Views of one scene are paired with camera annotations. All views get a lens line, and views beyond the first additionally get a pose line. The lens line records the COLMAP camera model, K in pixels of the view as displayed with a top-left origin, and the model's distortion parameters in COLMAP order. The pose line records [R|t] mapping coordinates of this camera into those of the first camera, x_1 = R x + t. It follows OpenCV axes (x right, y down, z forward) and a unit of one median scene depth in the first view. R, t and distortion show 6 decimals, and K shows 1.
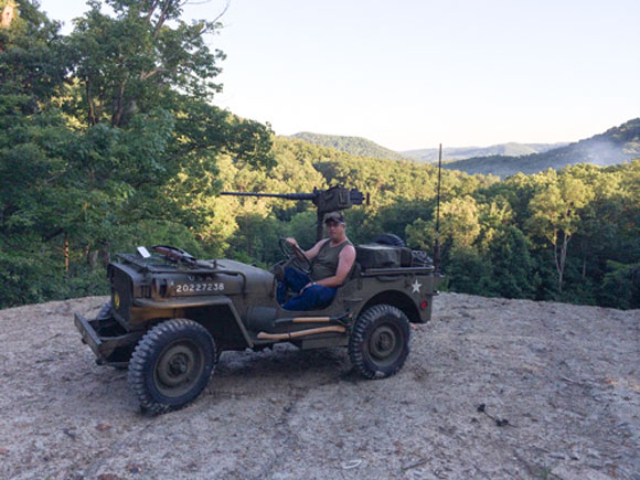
lens RADIAL K [[553.5, 0, 334.0], [0, 553.5, 242.5], [0, 0, 1]] dist [0.060476, -0.001943]
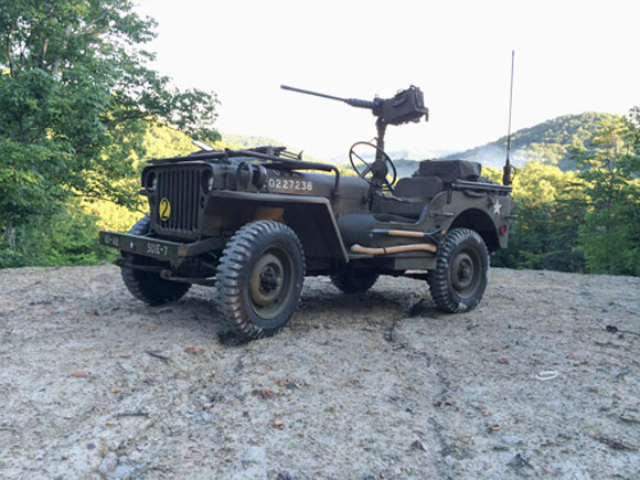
lens RADIAL K [[547.8, 0, 320.0], [0, 547.8, 240.0], [0, 0, 1]] dist [0.081995, -0.083226]
pose [[0.986369, -0.003763, 0.164508, -0.287815], [0.007289, 0.999756, -0.020835, 0.156569], [-0.164390, 0.021750, 0.986156, 0.200880]]
